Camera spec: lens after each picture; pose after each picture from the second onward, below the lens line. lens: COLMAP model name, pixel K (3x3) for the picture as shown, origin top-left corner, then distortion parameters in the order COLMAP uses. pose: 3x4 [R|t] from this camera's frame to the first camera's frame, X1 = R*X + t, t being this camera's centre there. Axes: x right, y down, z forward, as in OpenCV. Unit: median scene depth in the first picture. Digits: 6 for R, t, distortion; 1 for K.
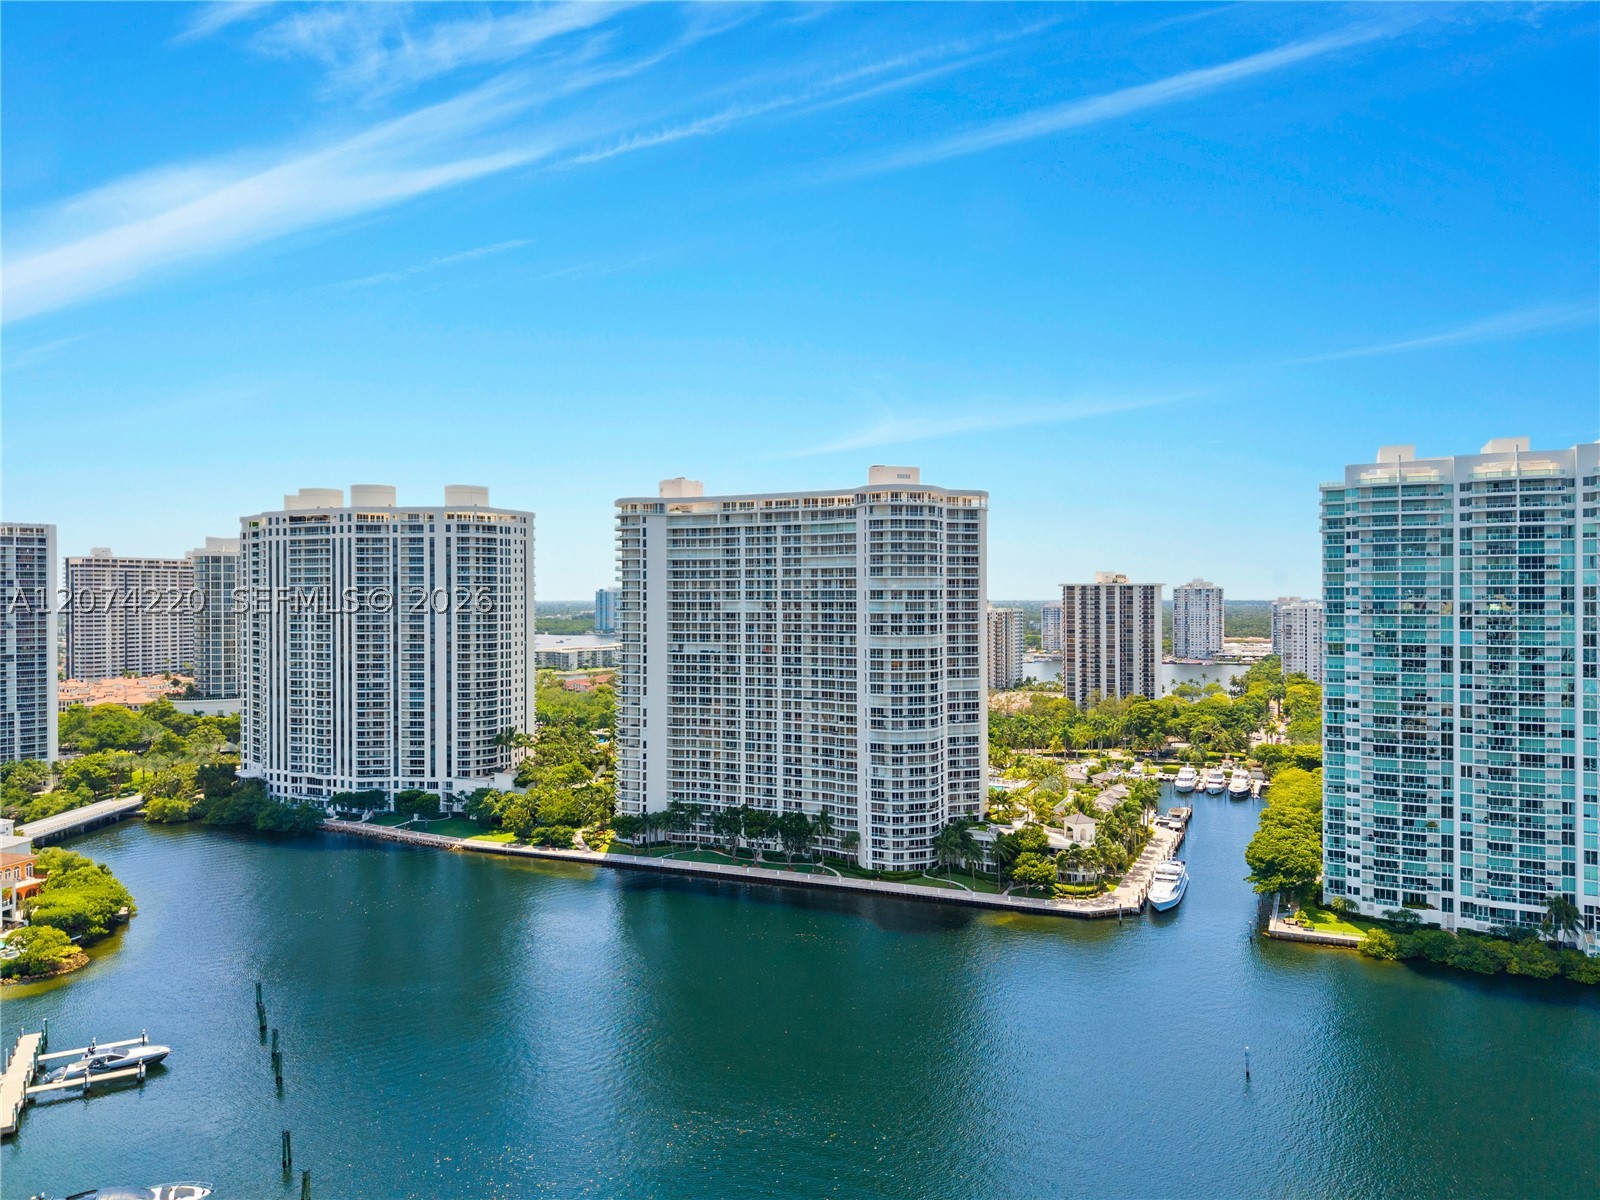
lens RADIAL K [[1101.9, 0, 797.0], [0, 1101.9, 581.6], [0, 0, 1]] dist [0.061753, -0.057457]
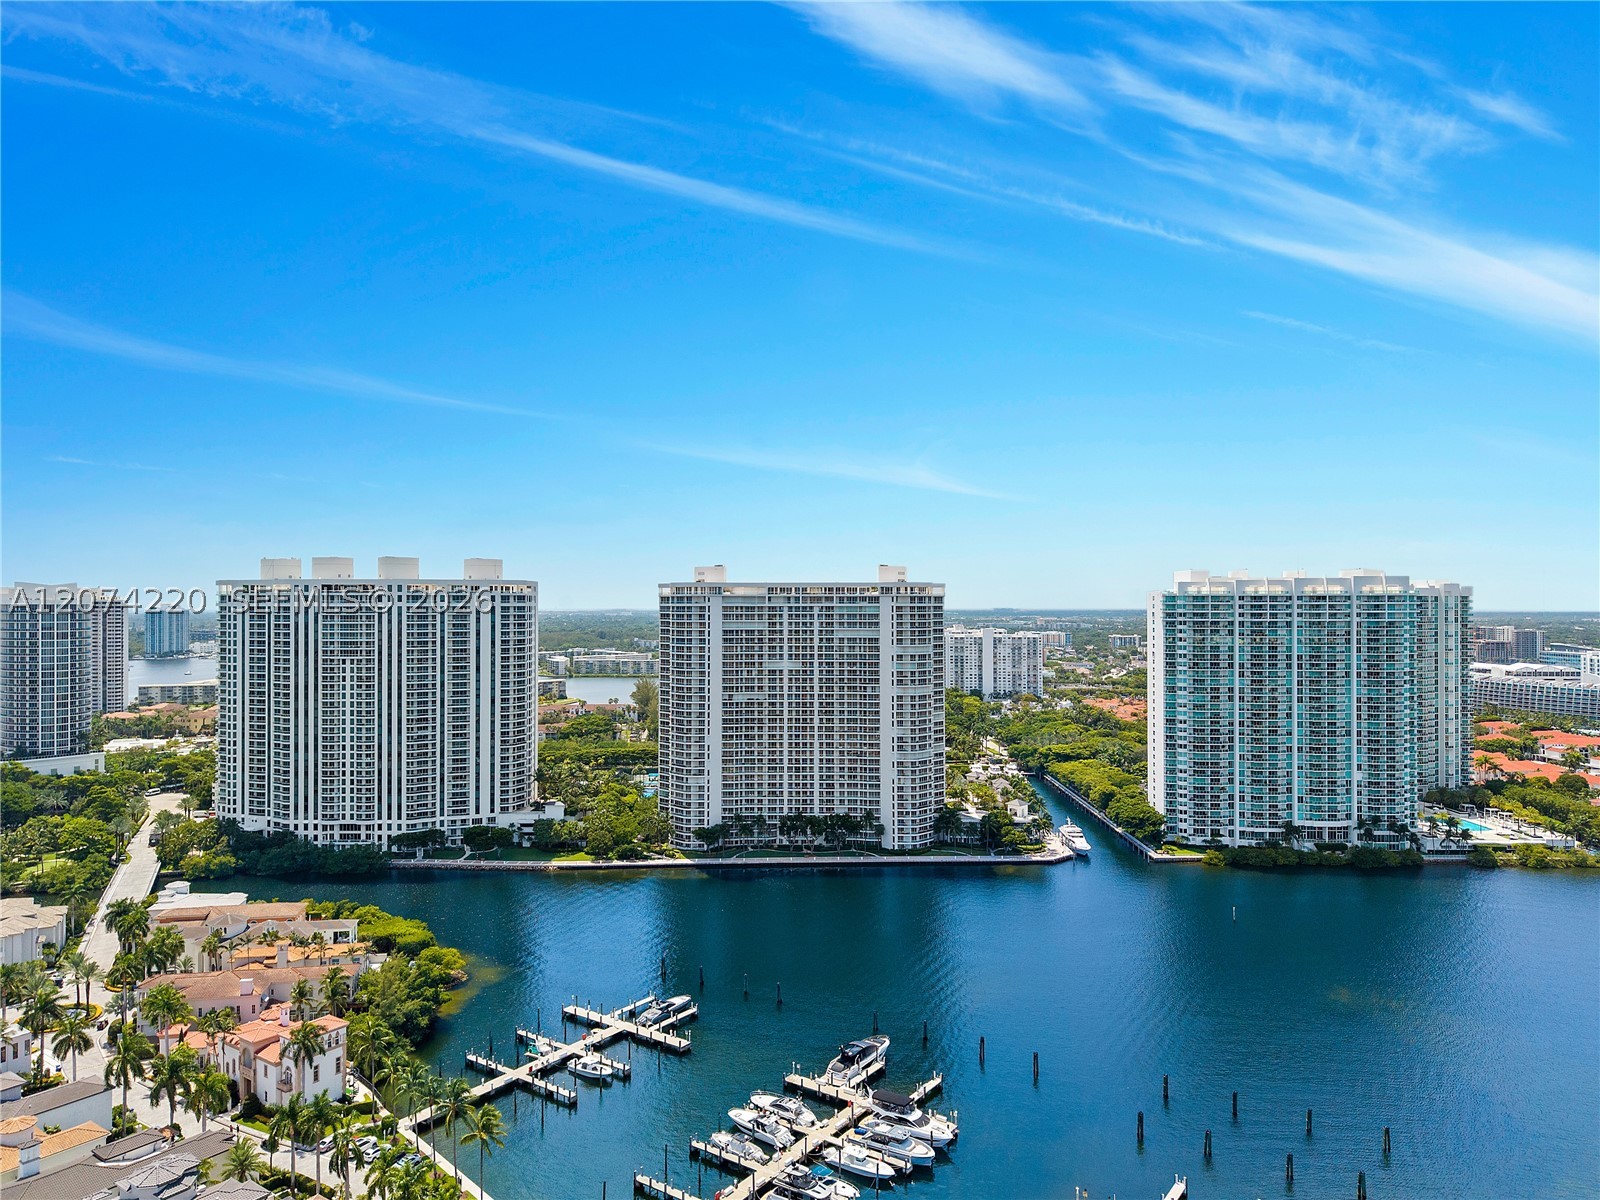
lens RADIAL K [[1105.1, 0, 810.5], [0, 1105.1, 578.3], [0, 0, 1]] dist [0.067876, -0.061439]
pose [[0.897186, 0.015124, 0.441393, -0.639307], [-0.008359, 0.999816, -0.017266, -0.062803], [-0.441573, 0.011802, 0.897148, -0.236132]]
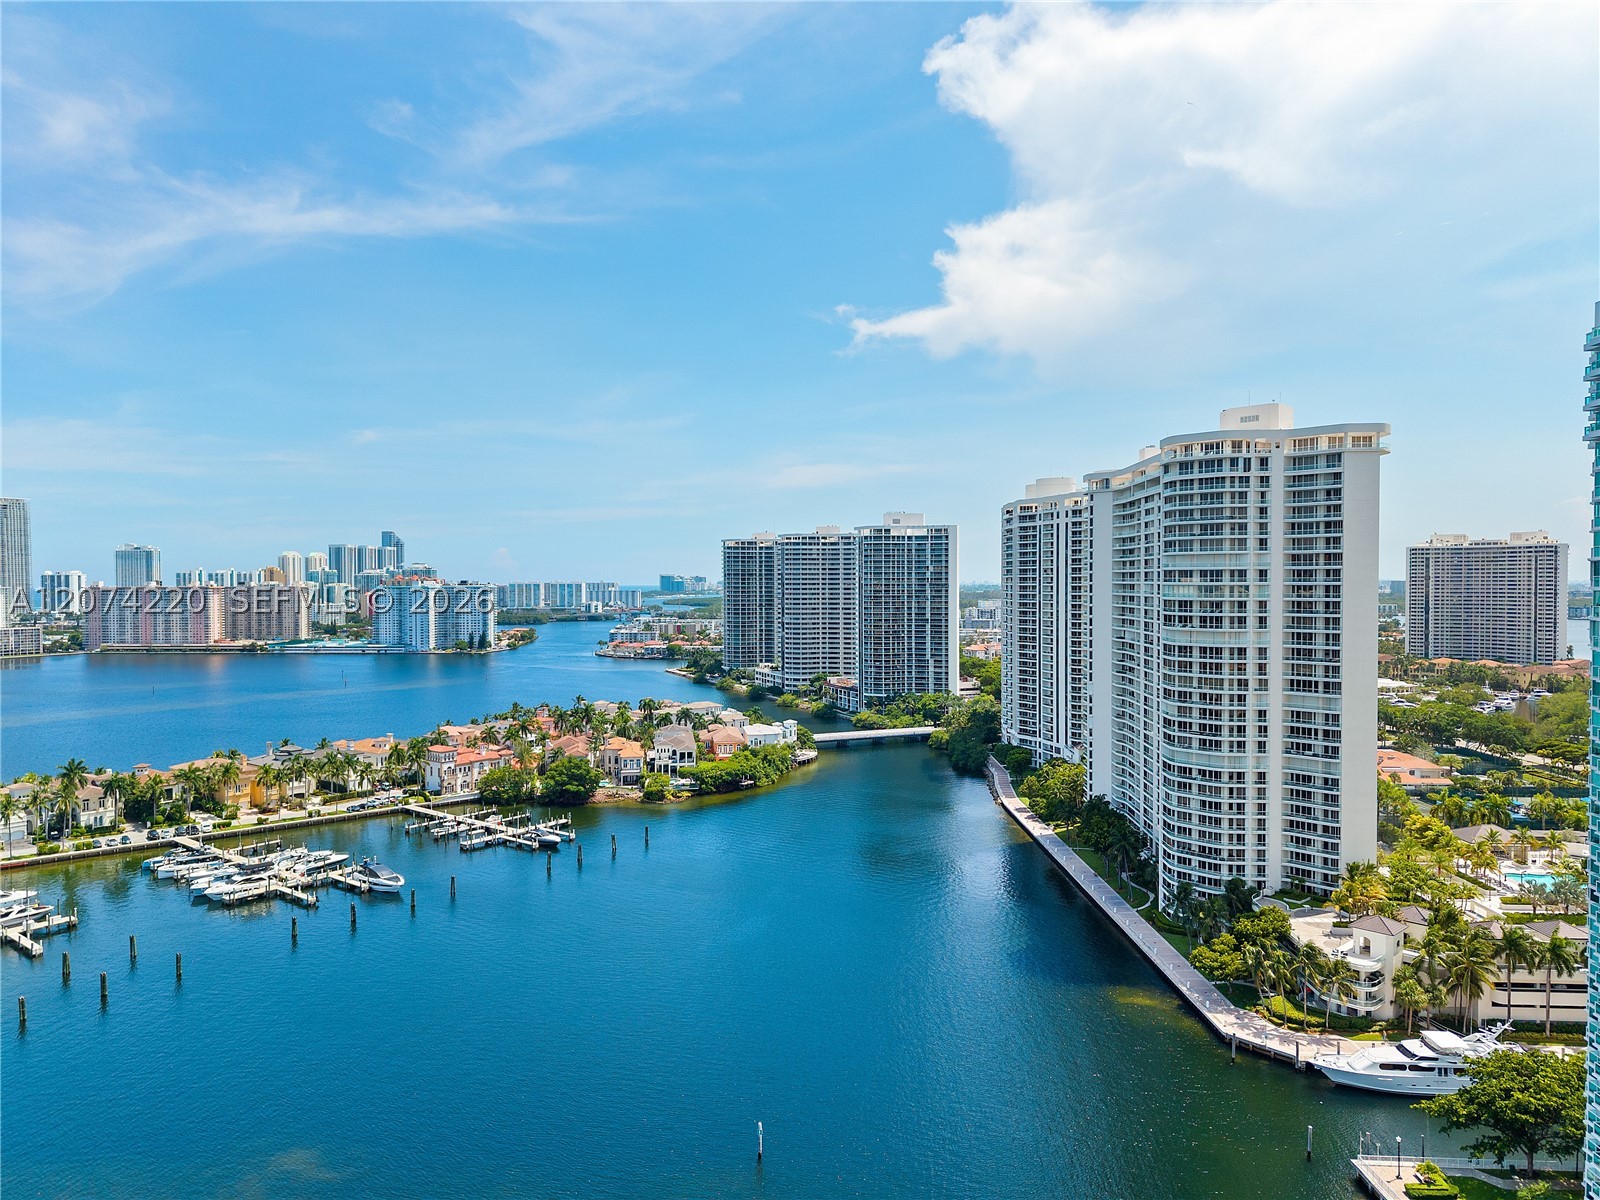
lens RADIAL K [[1068.8, 0, 800.0], [0, 1068.8, 600.0], [0, 0, 1]] dist [0.078581, -0.119166]
pose [[0.397499, 0.019922, -0.917386, 0.647840], [0.011310, 0.999582, 0.026608, 0.005091], [0.917533, -0.020953, 0.397108, 0.419529]]
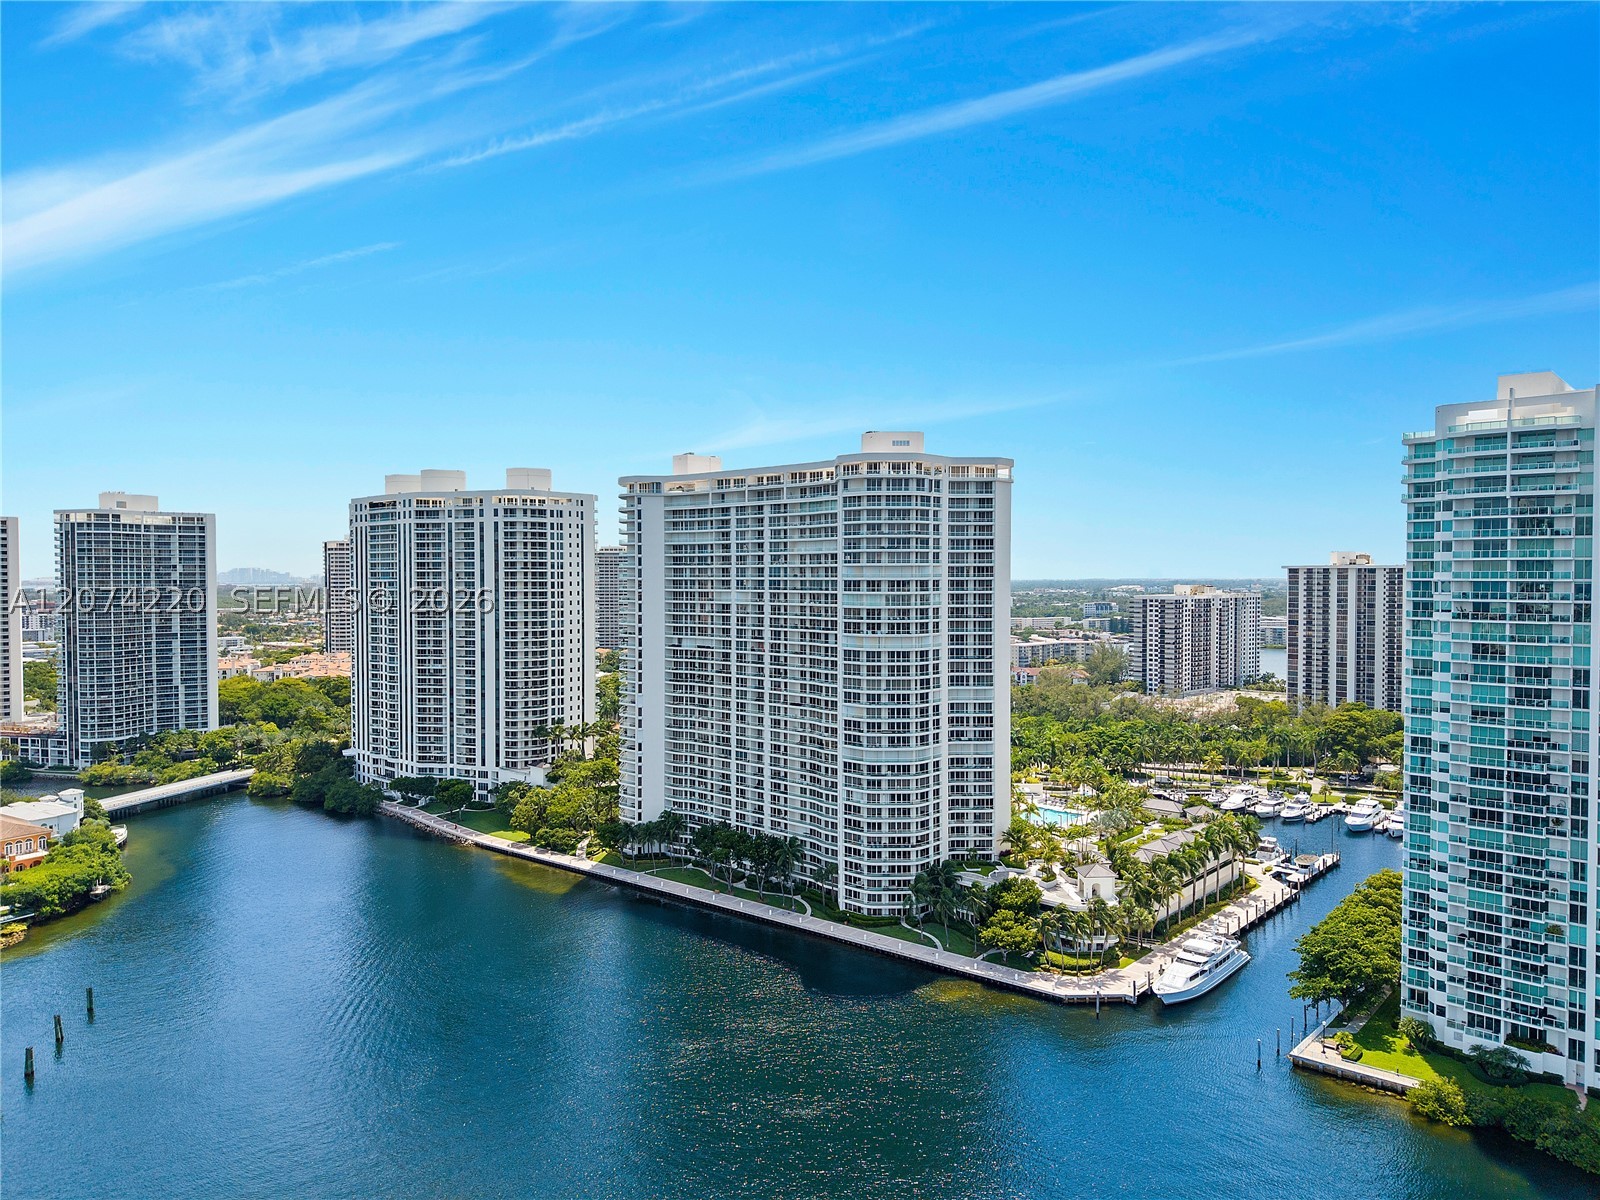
lens RADIAL K [[1089.7, 0, 793.2], [0, 1089.7, 588.3], [0, 0, 1]] dist [0.058760, -0.060443]
pose [[0.958908, 0.005665, -0.283660, 0.251241], [0.001753, 0.999663, 0.025892, -0.007323], [0.283711, -0.025325, 0.958575, 0.182201]]
